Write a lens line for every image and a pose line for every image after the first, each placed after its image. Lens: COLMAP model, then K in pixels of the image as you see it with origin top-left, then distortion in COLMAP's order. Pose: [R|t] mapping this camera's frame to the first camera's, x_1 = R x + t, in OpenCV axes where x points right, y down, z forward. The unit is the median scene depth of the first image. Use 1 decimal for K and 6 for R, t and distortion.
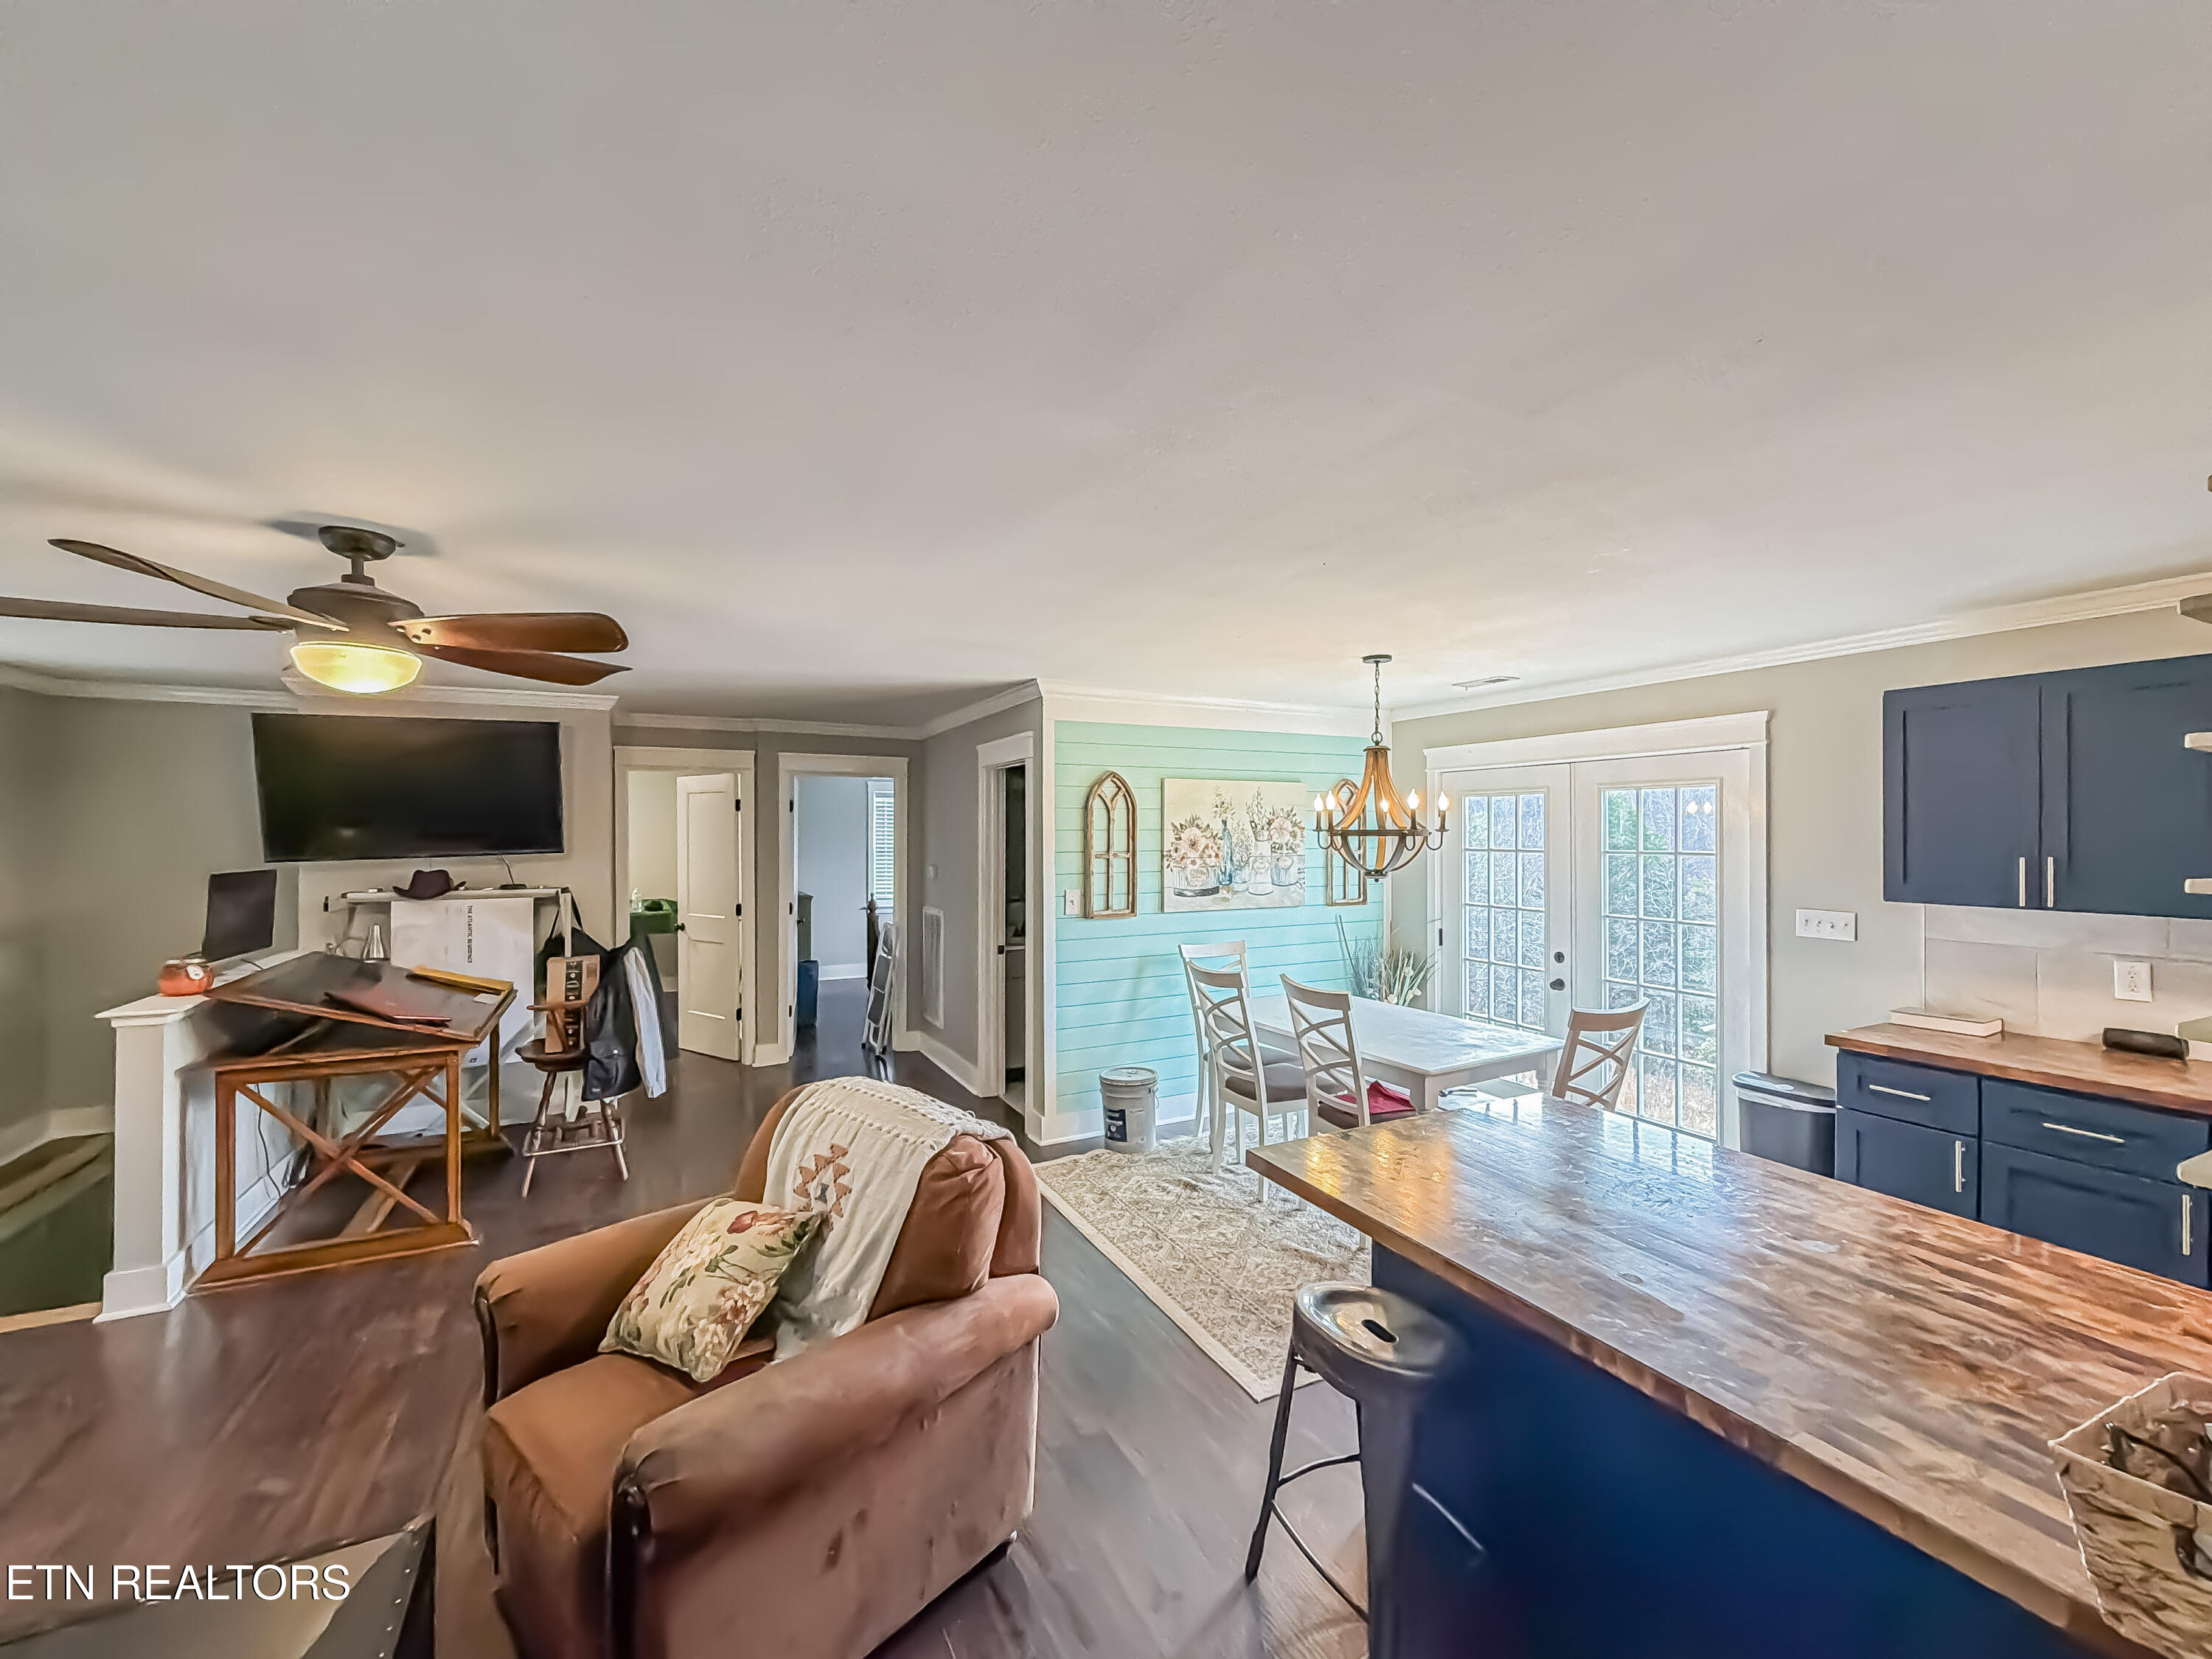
lens RADIAL K [[897.8, 0, 1104.5], [0, 897.8, 833.9], [0, 0, 1]] dist [0.000291, 0.000101]
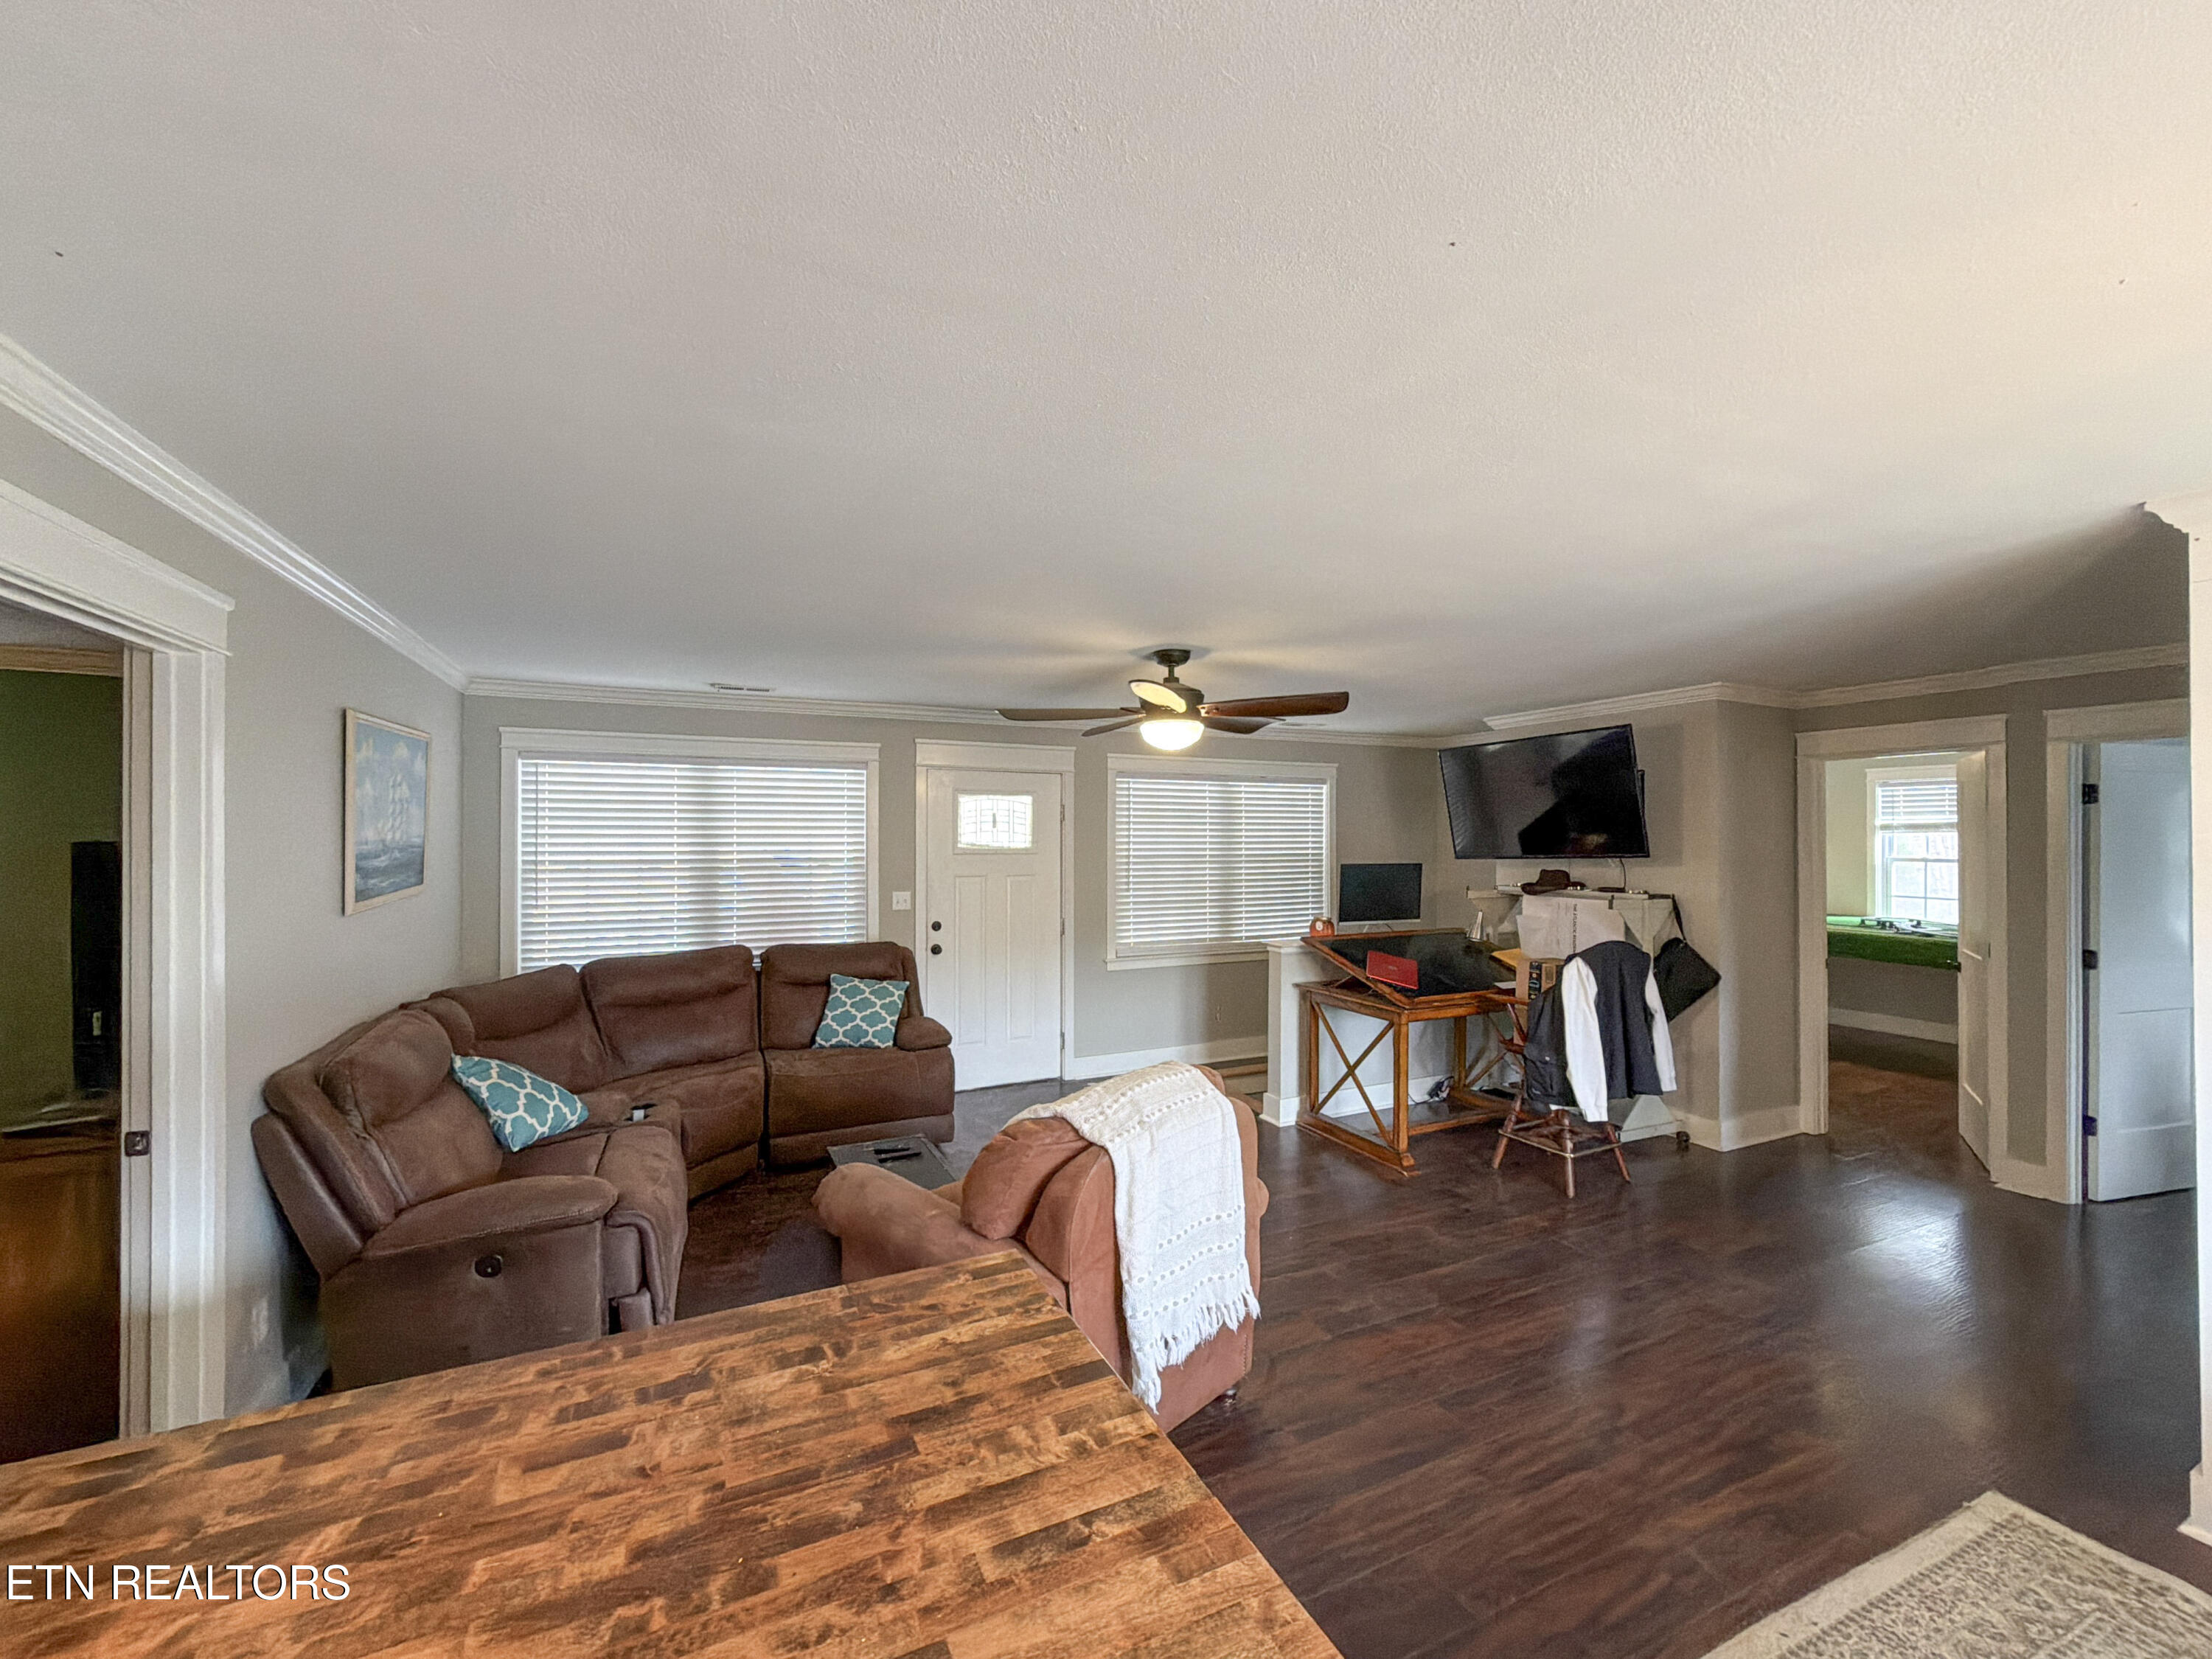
lens RADIAL K [[893.8, 0, 1104.2], [0, 893.8, 834.5], [0, 0, 1]] dist [0.000130, -0.000654]
pose [[-0.032304, -0.003274, -0.999473, 0.386677], [-0.000256, 0.999995, -0.003267, -0.000404], [0.999478, 0.000150, -0.032305, 0.464106]]
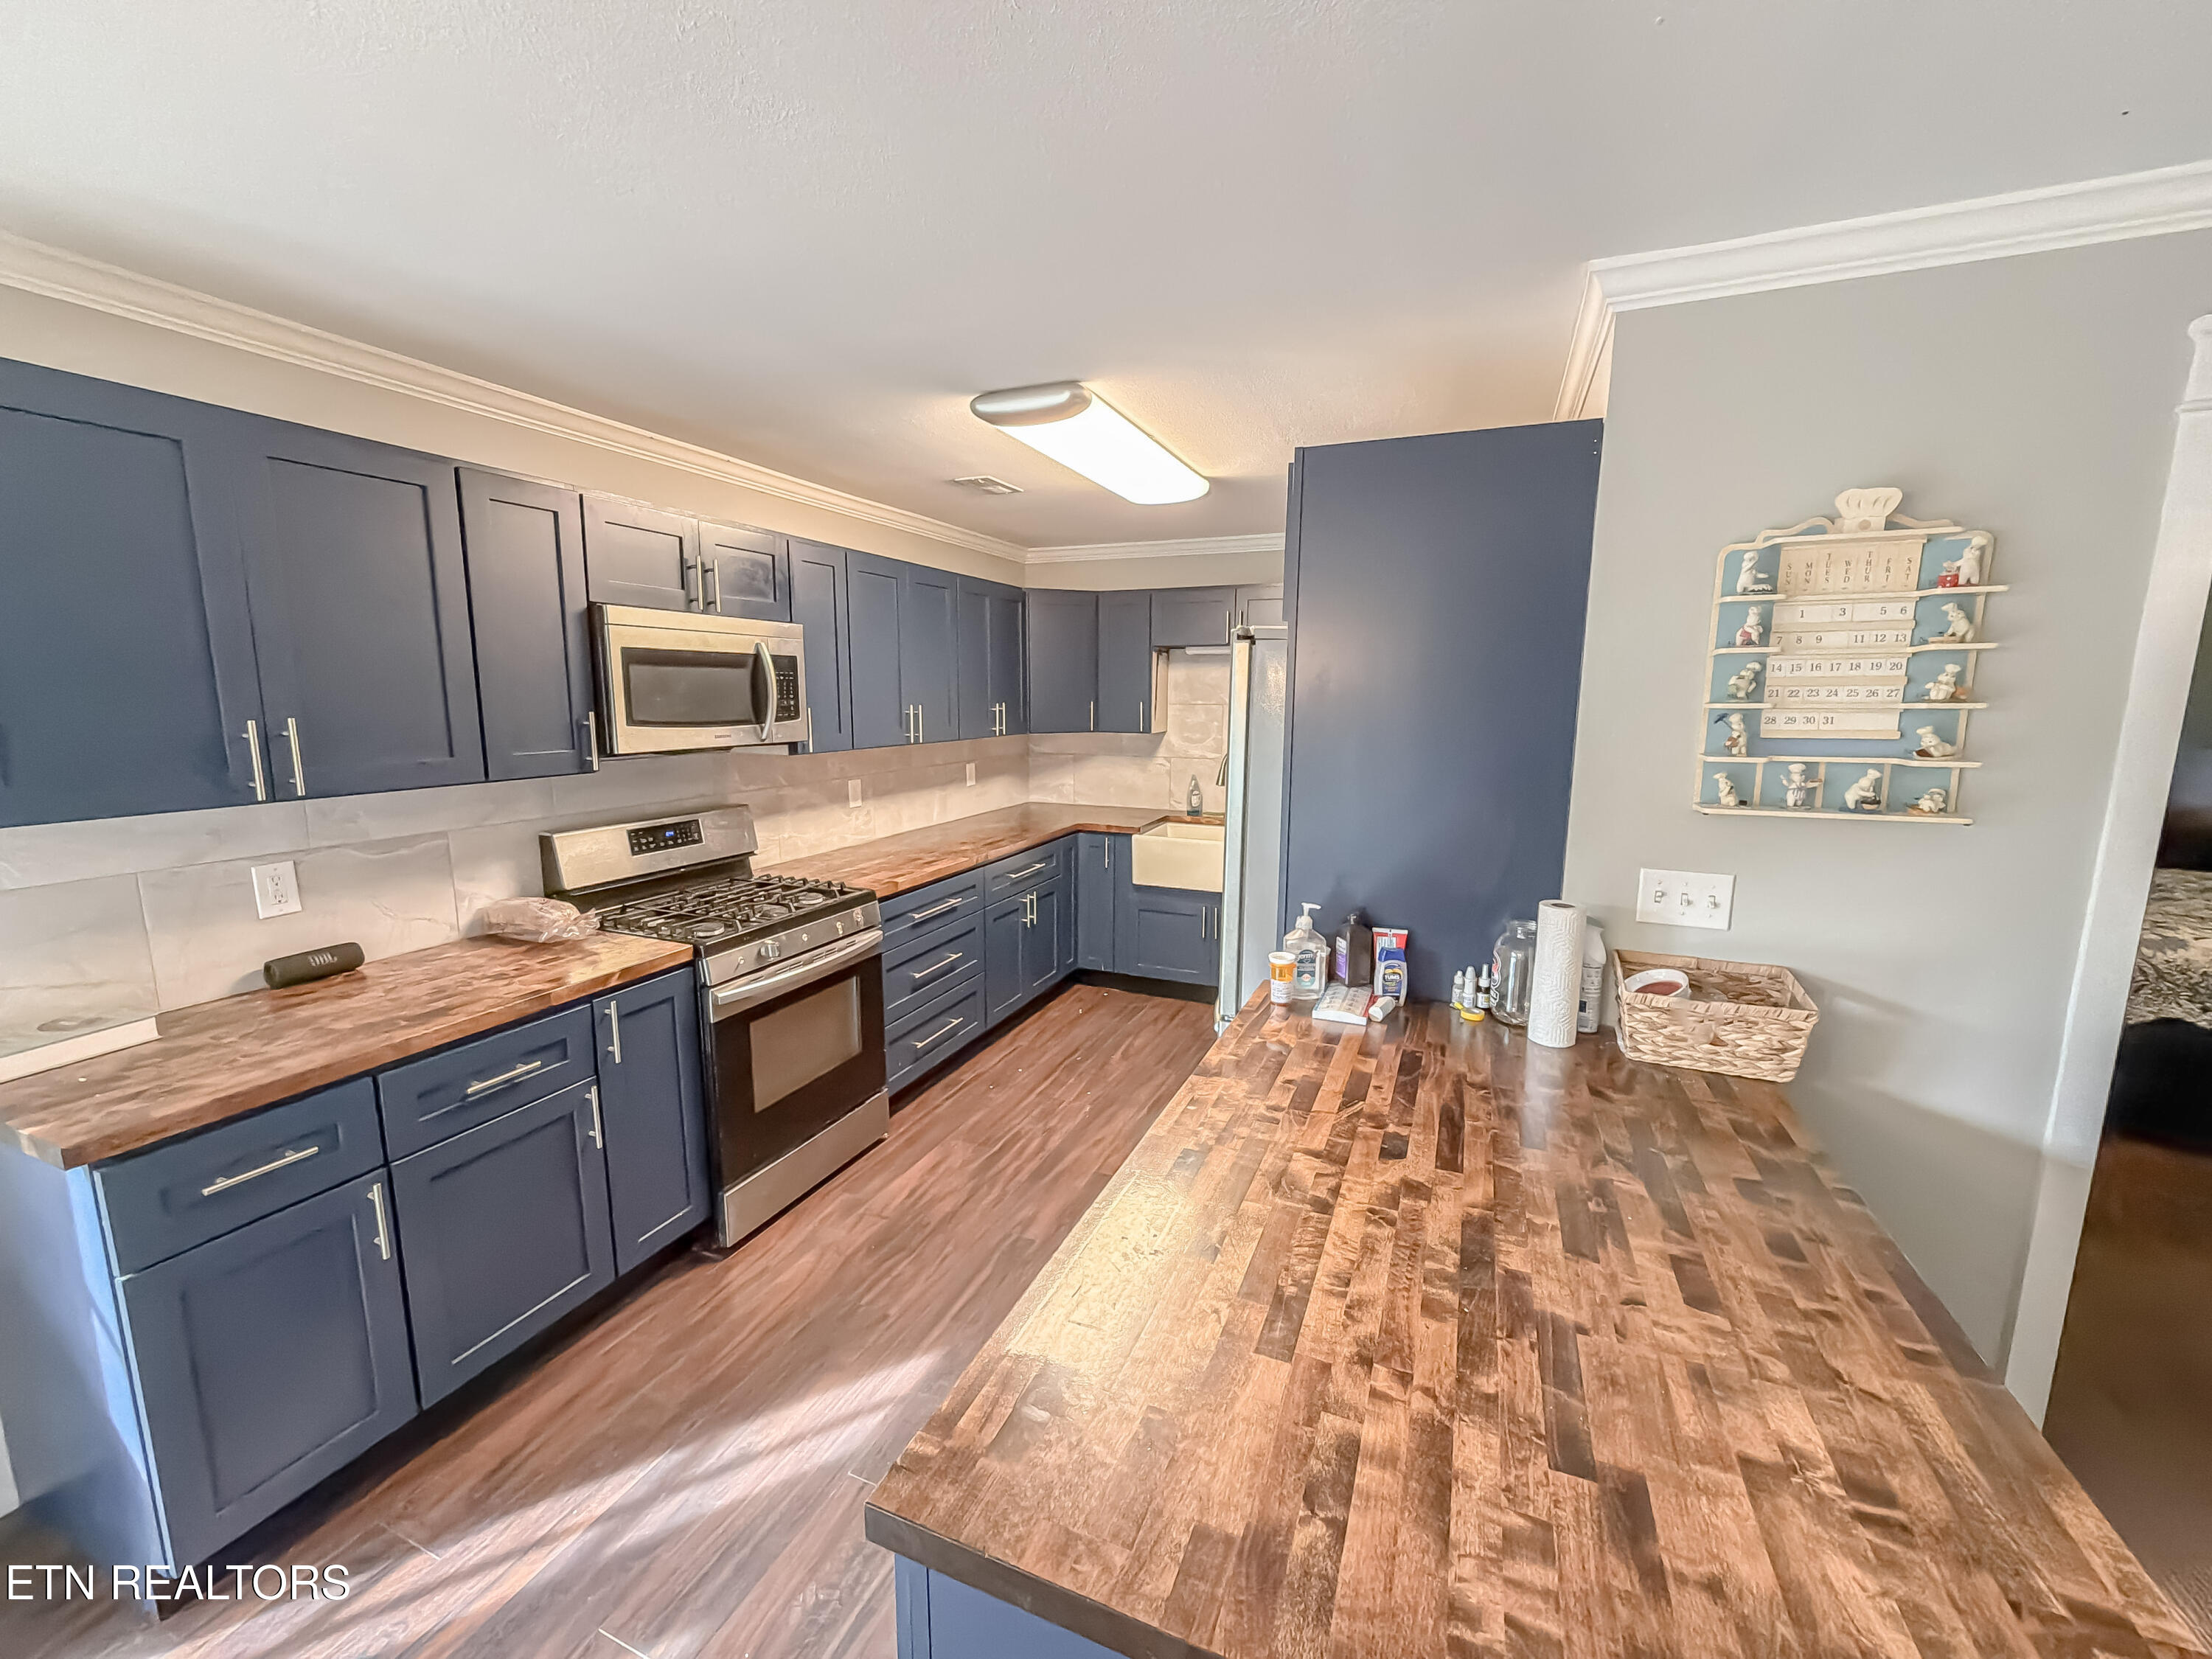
lens RADIAL K [[887.3, 0, 1106.0], [0, 887.3, 829.5], [0, 0, 1]] dist [0.002499, 0.000129]
pose [[-0.642973, -0.123173, 0.755919, 0.113036], [-0.003591, 0.987457, 0.157846, 0.001192], [-0.765880, 0.098777, -0.635351, 0.573777]]
